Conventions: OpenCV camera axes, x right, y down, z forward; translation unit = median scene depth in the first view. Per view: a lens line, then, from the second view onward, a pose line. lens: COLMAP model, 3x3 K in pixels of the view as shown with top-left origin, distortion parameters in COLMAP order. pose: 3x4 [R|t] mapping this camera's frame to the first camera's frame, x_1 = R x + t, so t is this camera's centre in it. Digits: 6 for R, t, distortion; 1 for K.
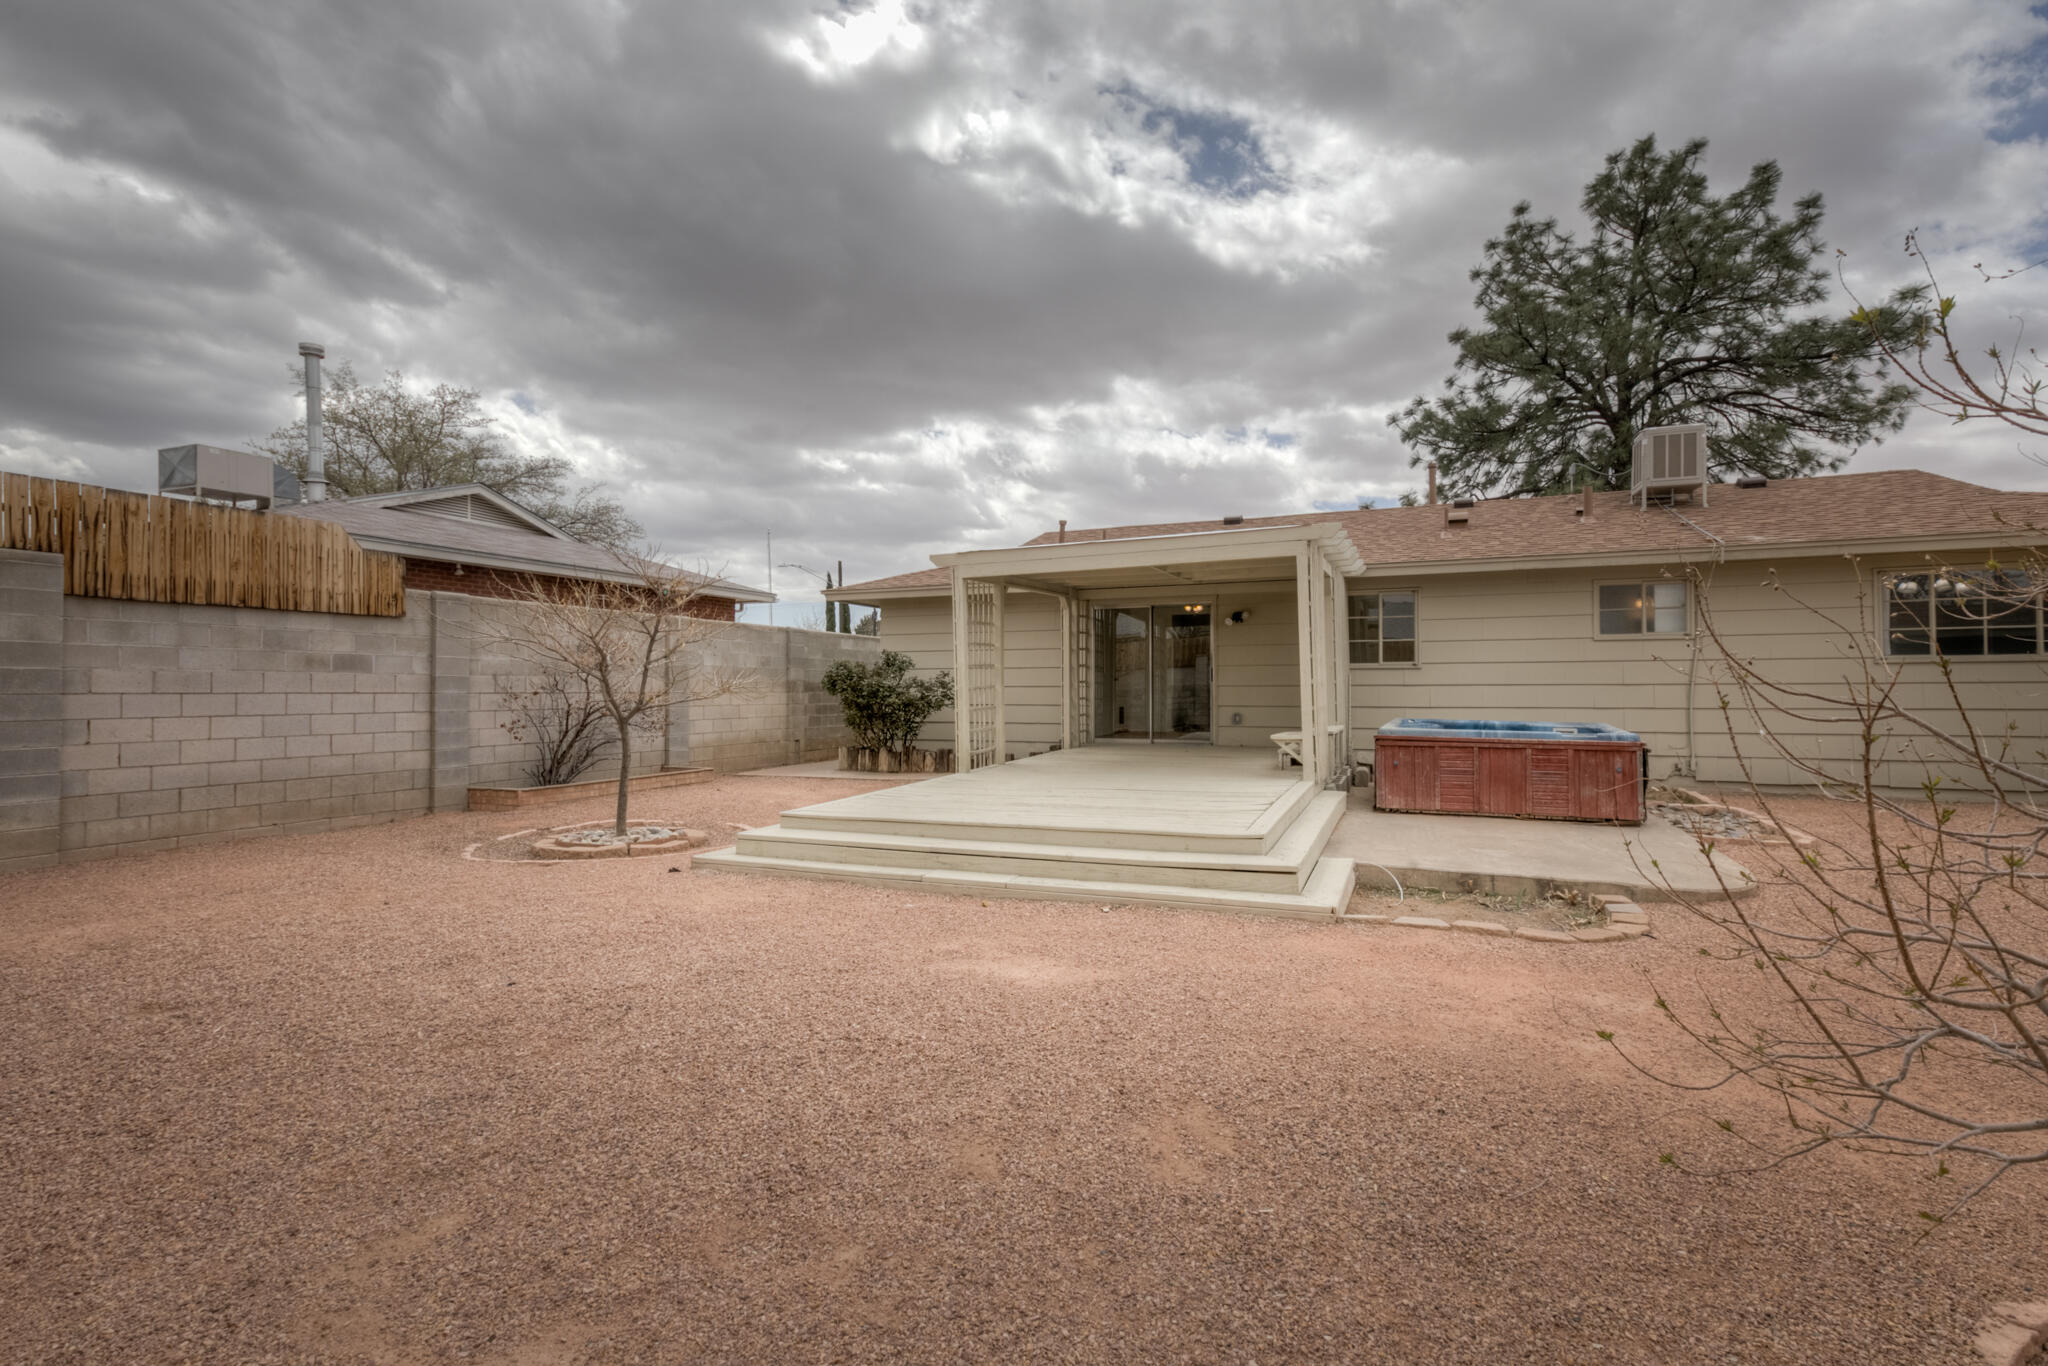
lens RADIAL K [[954.5, 0, 1012.8], [0, 954.5, 680.6], [0, 0, 1]] dist [0.011581, -0.000200]
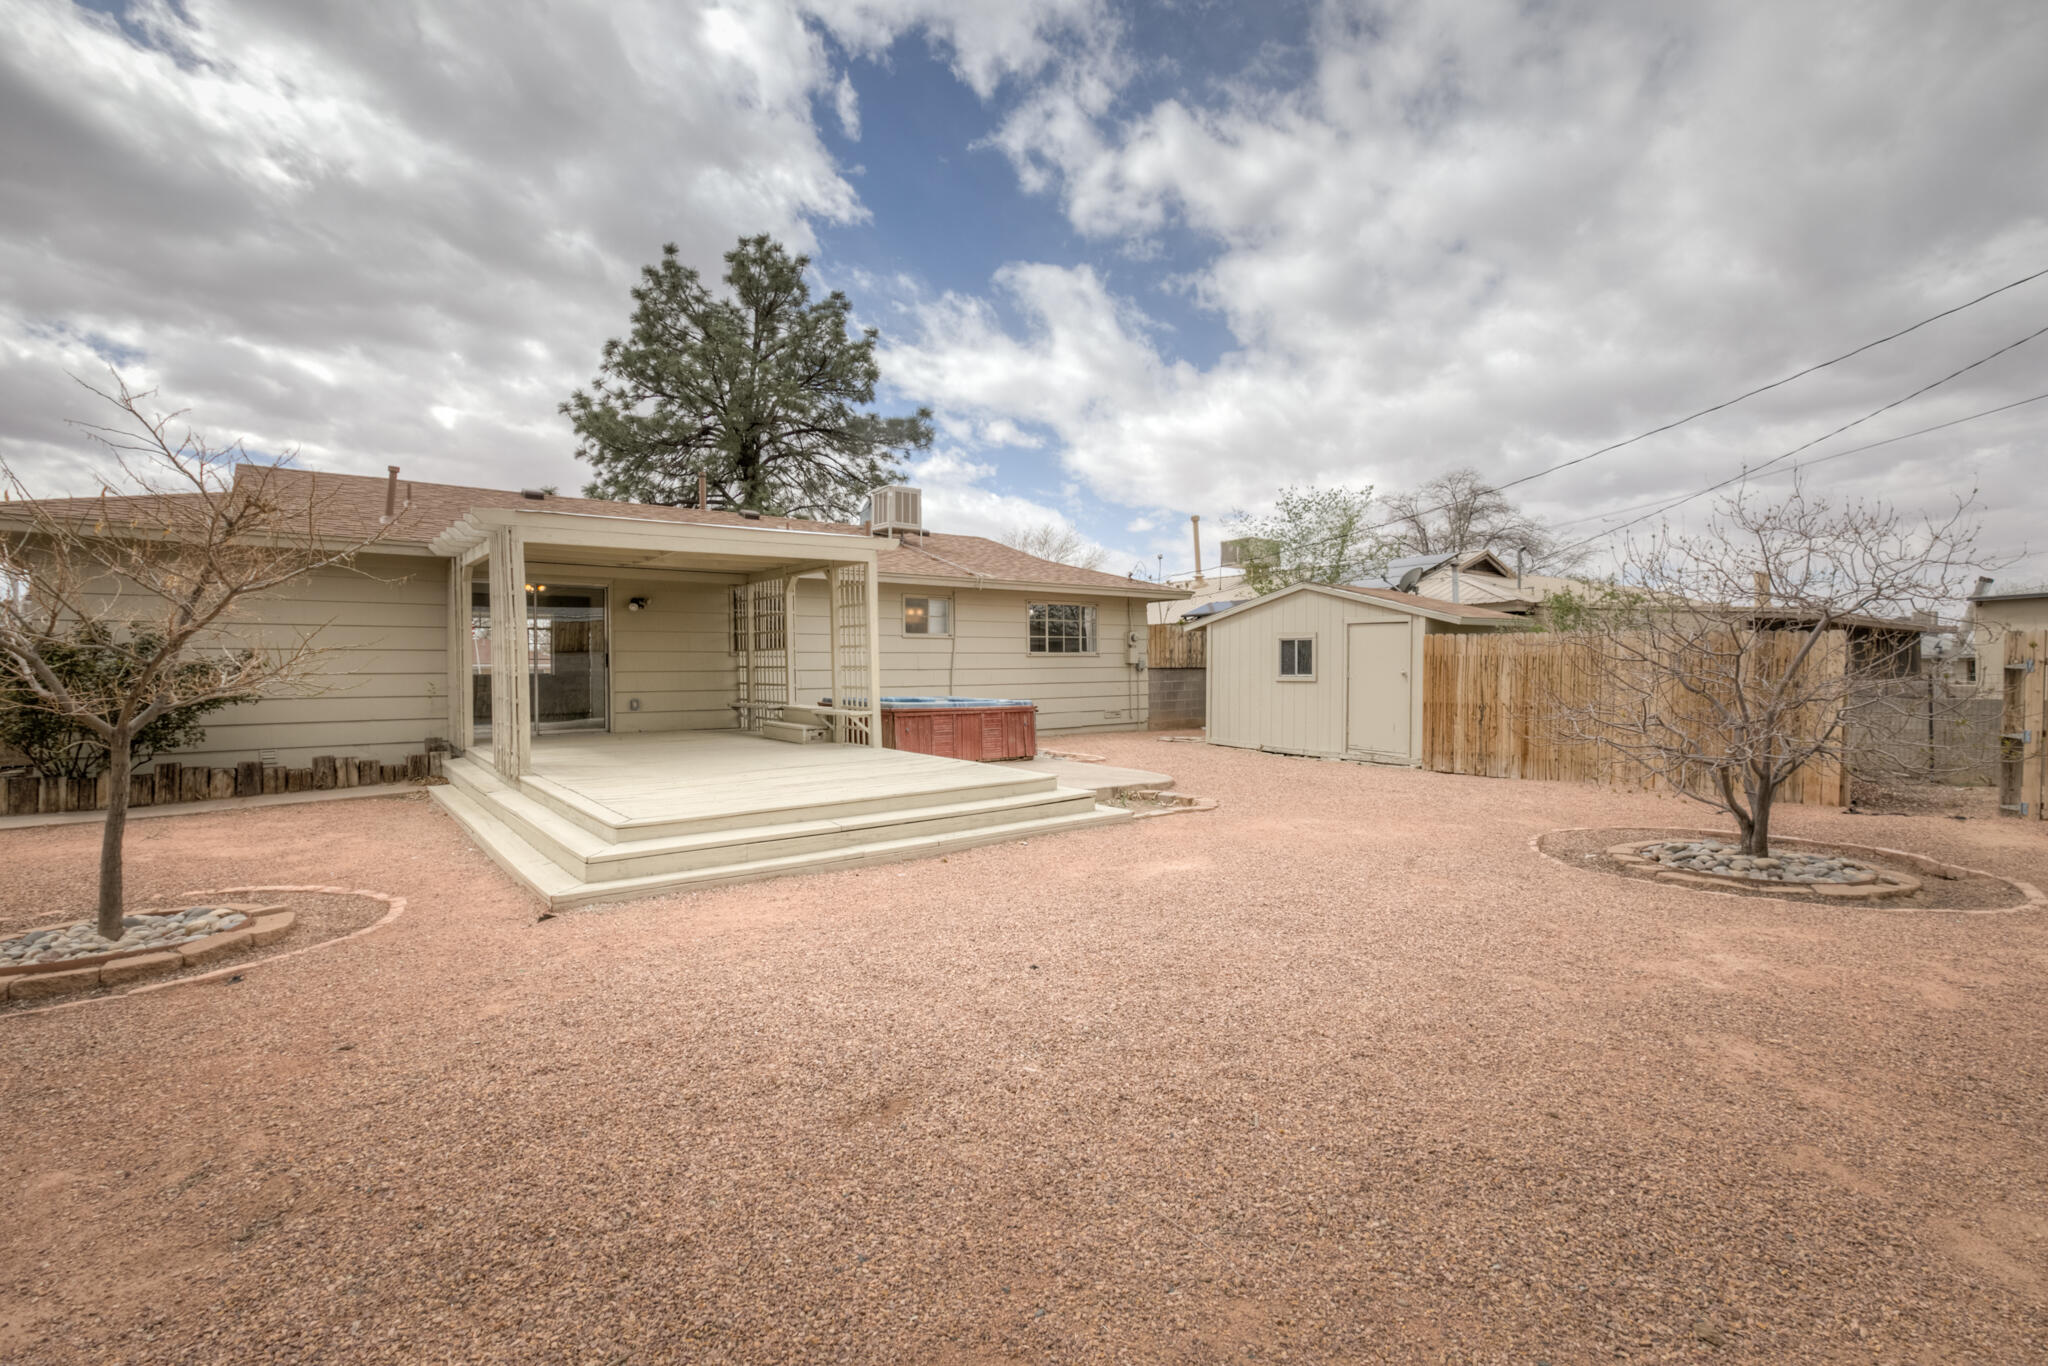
lens RADIAL K [[954.5, 0, 1009.5], [0, 954.5, 676.6], [0, 0, 1]] dist [0.011581, -0.000200]
pose [[0.500592, -0.006335, 0.865660, -0.385676], [0.002798, 0.999980, 0.005699, 0.005330], [-0.865679, -0.000431, 0.500600, 0.151616]]
